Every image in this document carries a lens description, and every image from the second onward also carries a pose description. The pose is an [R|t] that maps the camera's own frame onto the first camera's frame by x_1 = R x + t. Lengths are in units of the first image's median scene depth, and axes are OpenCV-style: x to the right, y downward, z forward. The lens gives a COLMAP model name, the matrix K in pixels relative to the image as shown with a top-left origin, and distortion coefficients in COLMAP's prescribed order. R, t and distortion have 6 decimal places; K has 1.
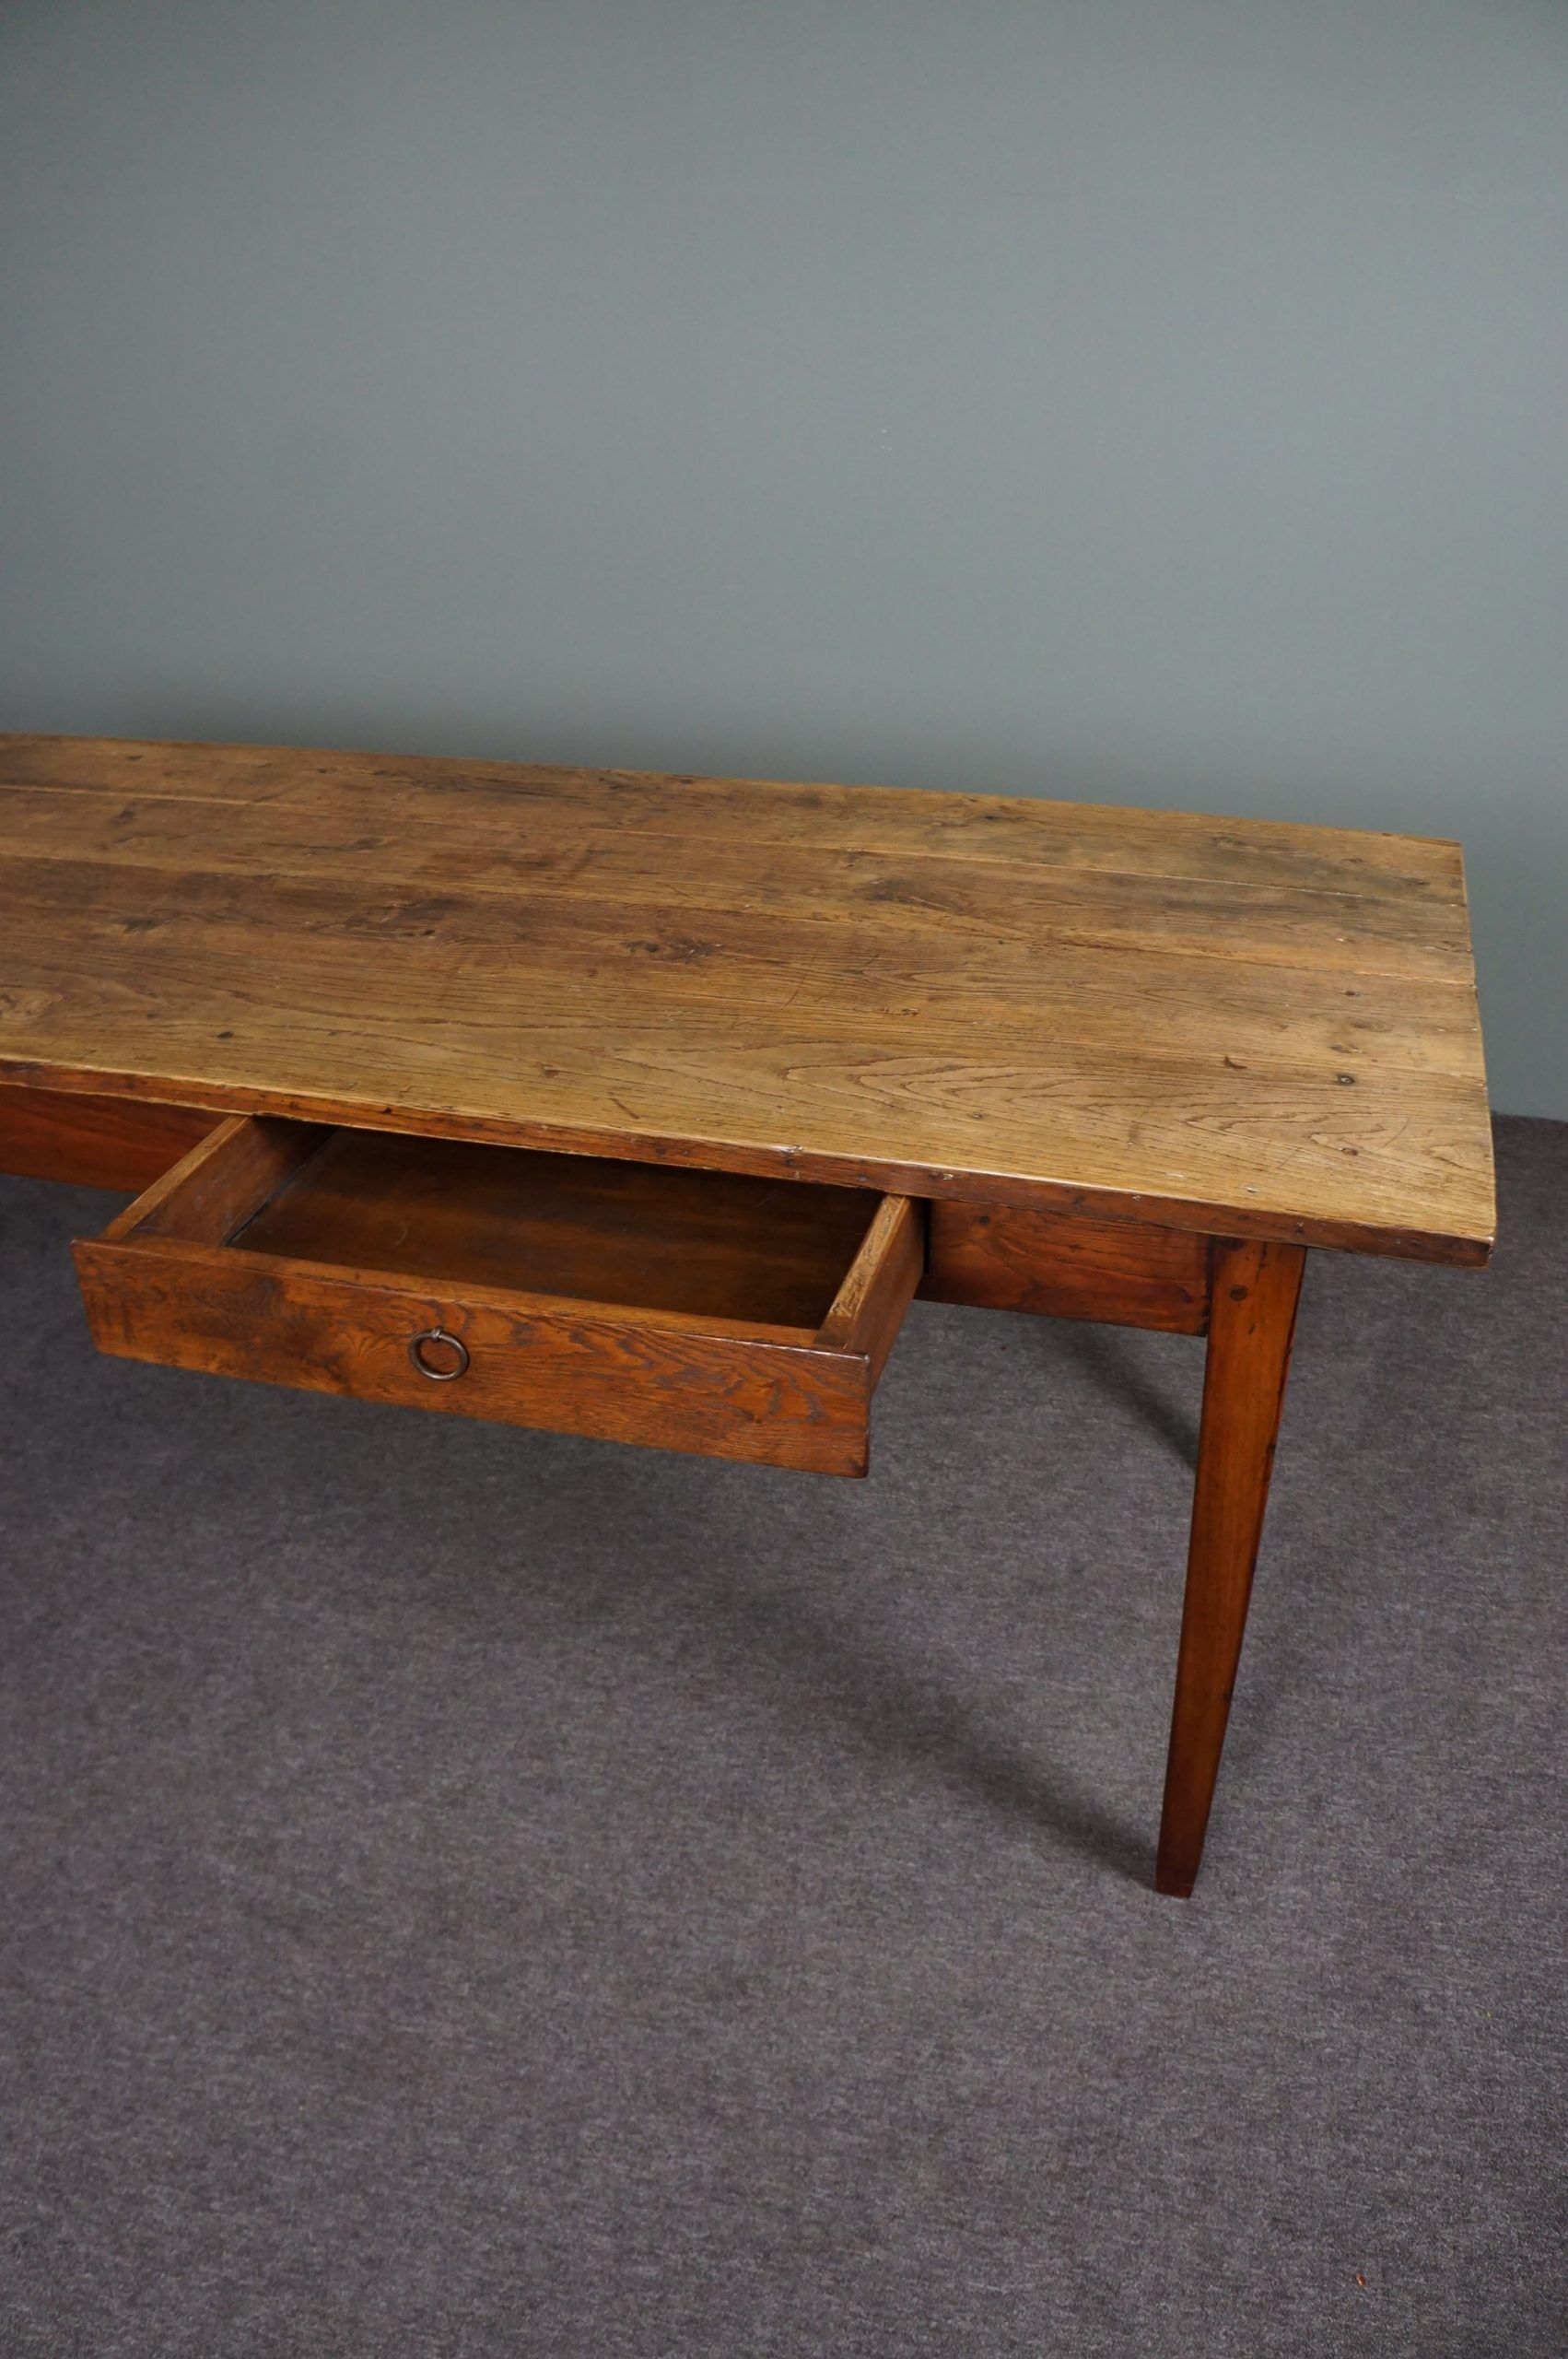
lens RADIAL K [[1817.0, 0, 787.2], [0, 1817.0, 1177.9], [0, 0, 1]] dist [-0.175925, 0.104369]
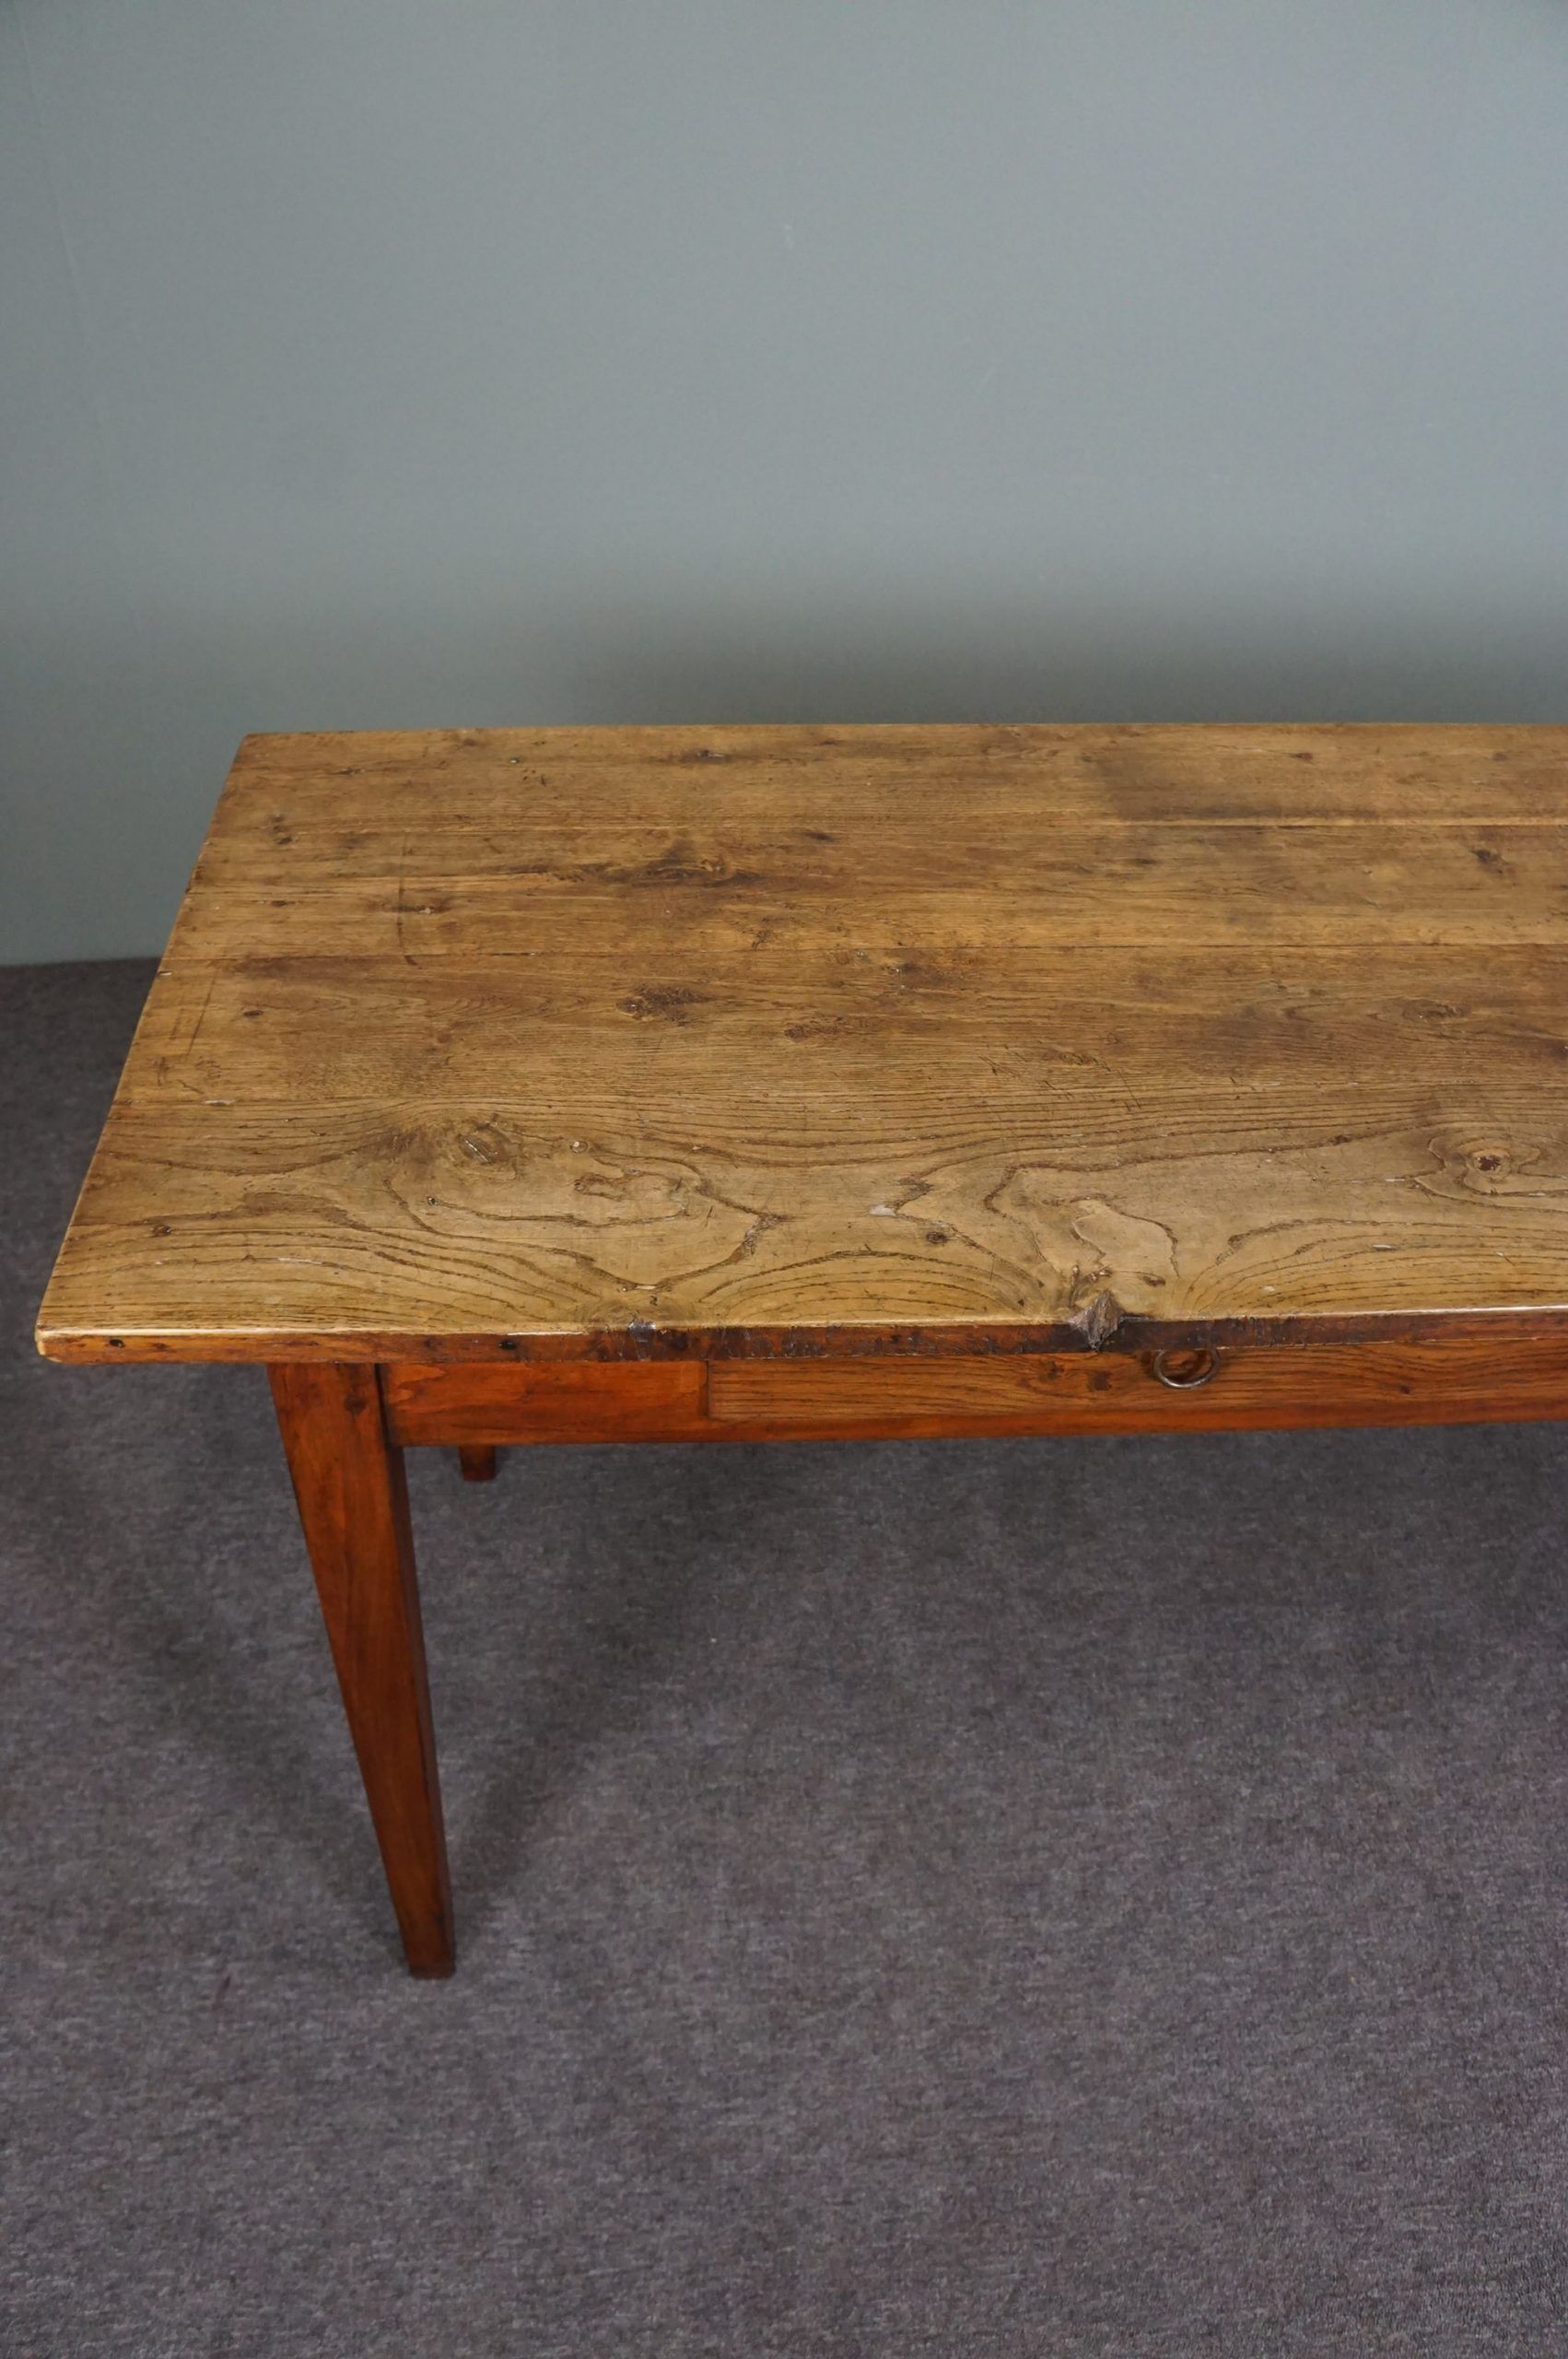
lens RADIAL K [[1983.3, 0, 784.0], [0, 1983.3, 1179.5], [0, 0, 1]] dist [-0.160897, 0.152919]
pose [[0.948467, -0.170178, 0.267302, -0.980644], [0.138959, 0.981489, 0.131797, -0.240778], [-0.284783, -0.087861, 0.954557, 0.322359]]
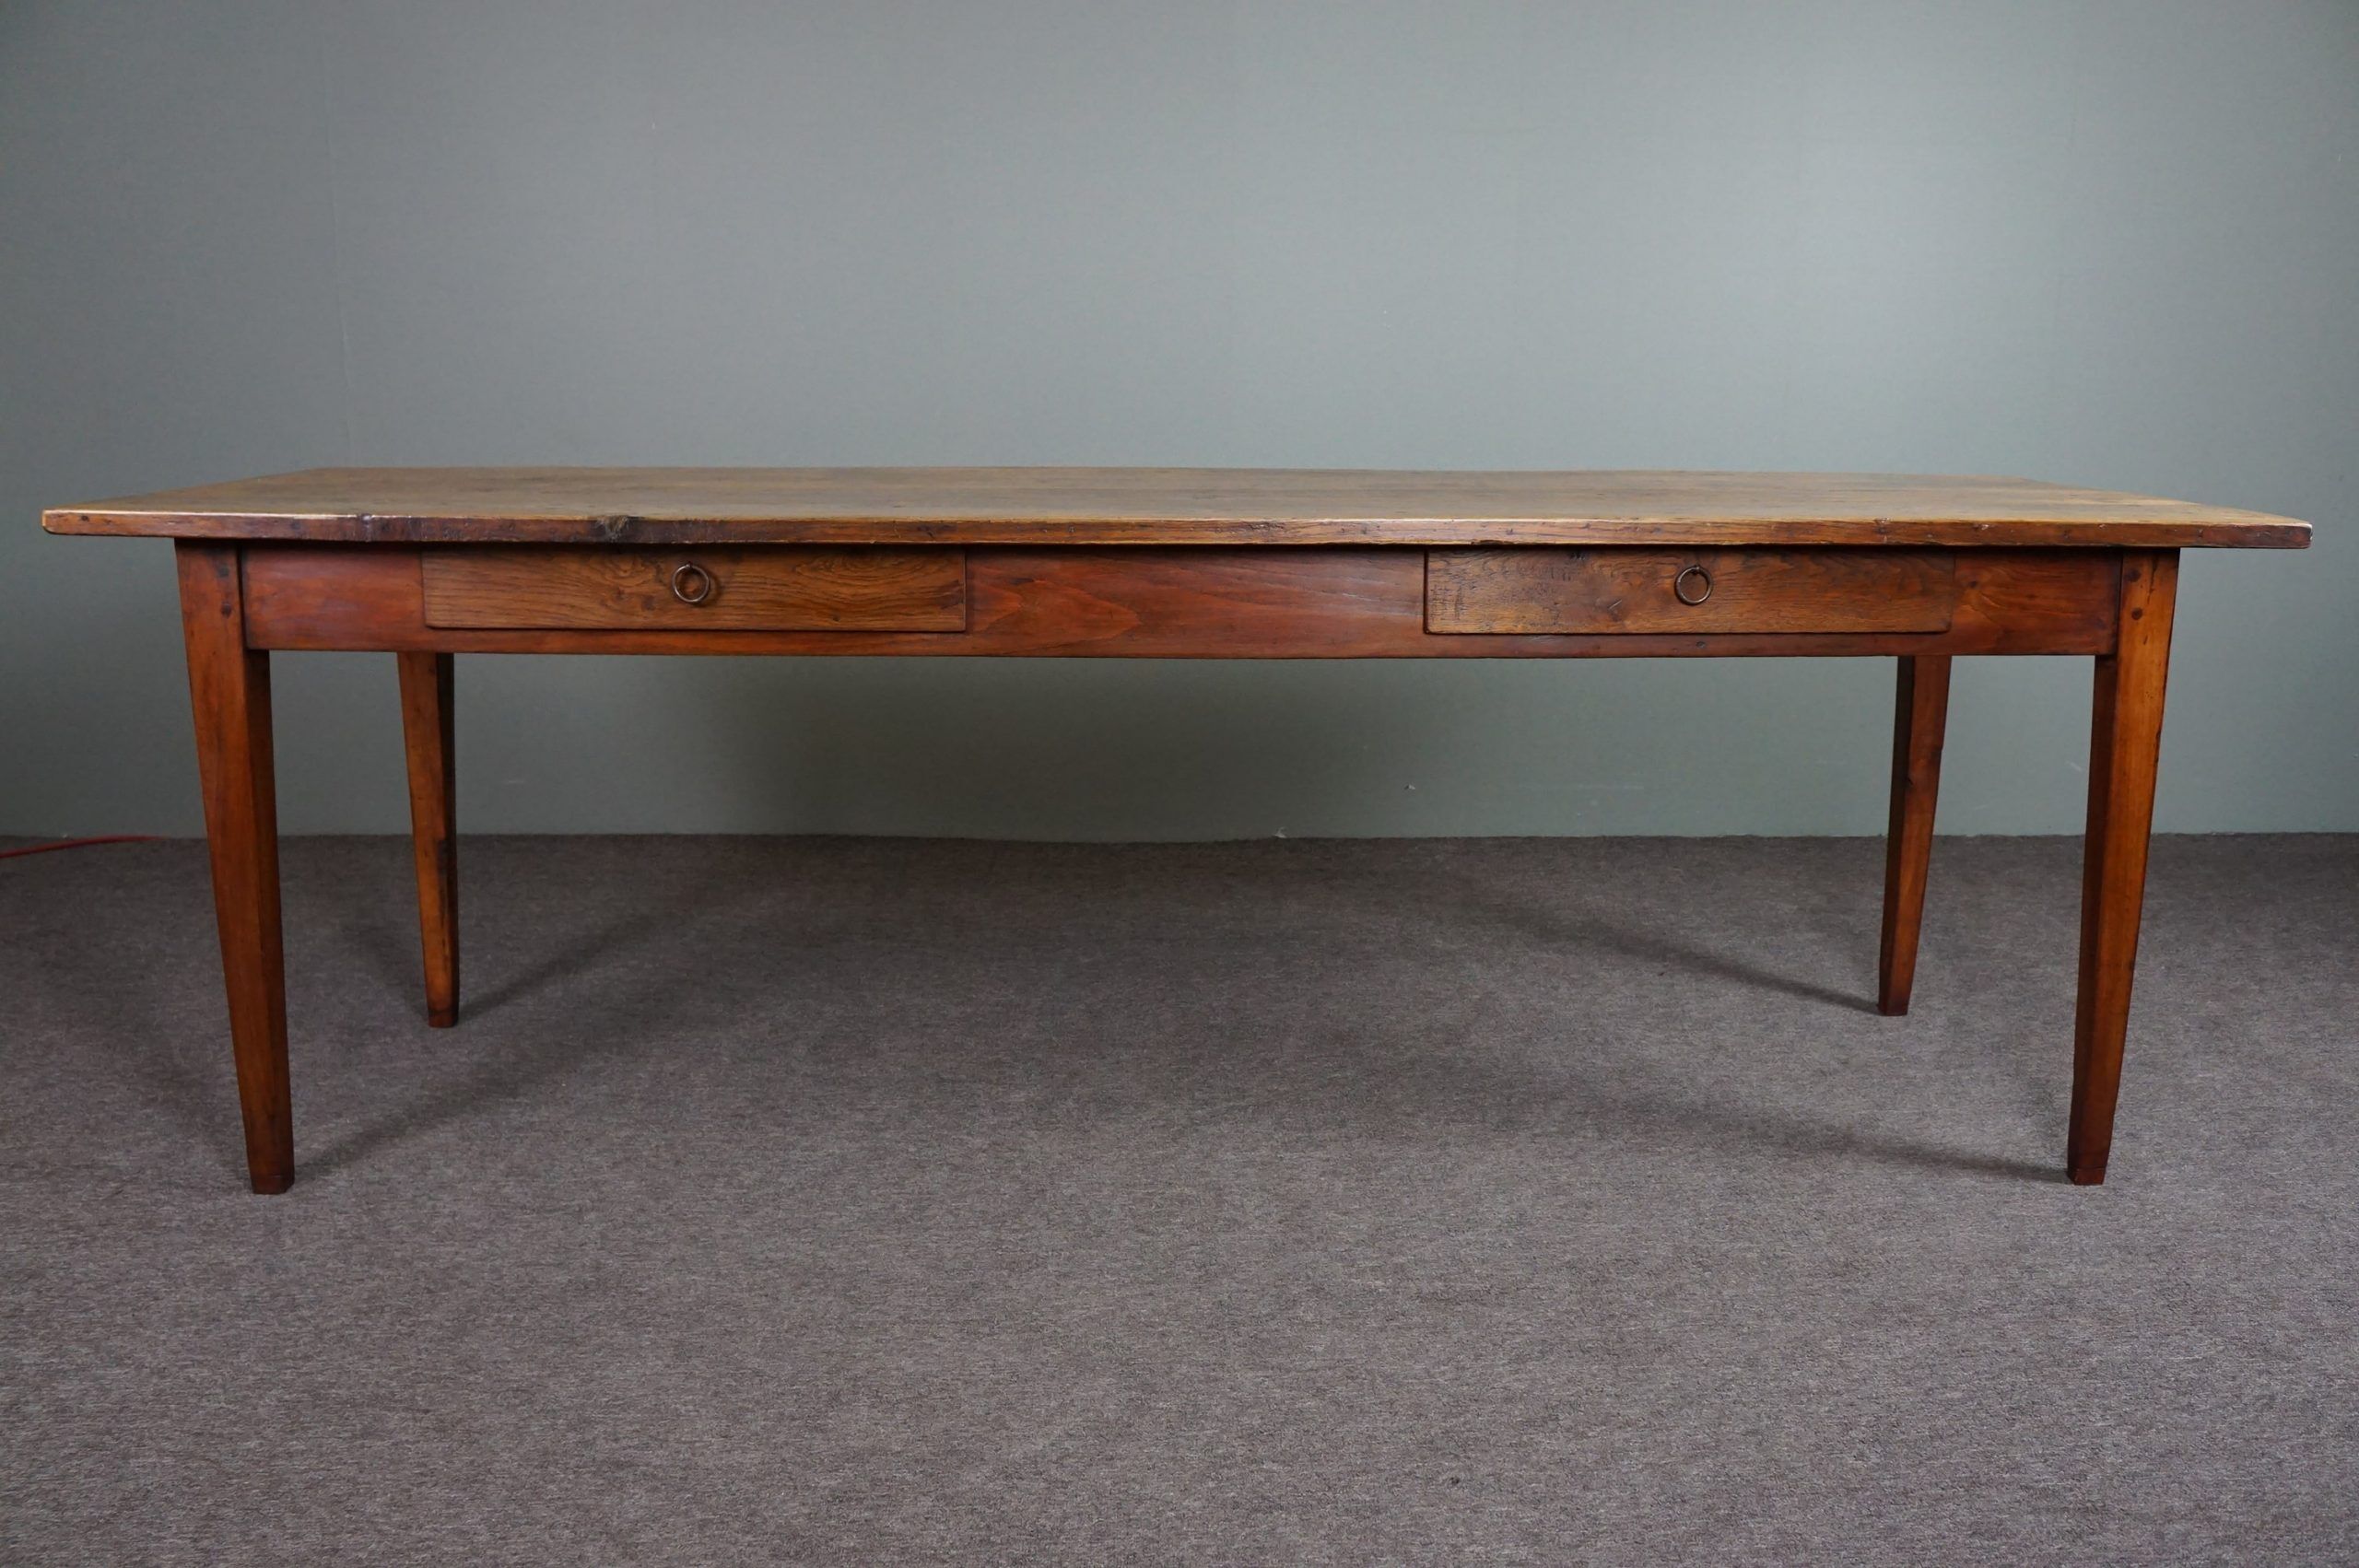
lens RADIAL K [[1954.1, 0, 1193.2], [0, 1954.1, 783.8], [0, 0, 1]] dist [-0.152145, 0.142564]
pose [[0.954873, -0.040104, 0.294295, -0.734631], [0.131459, 0.945573, -0.297676, 0.423960], [-0.266340, 0.322930, 0.908174, -0.153613]]
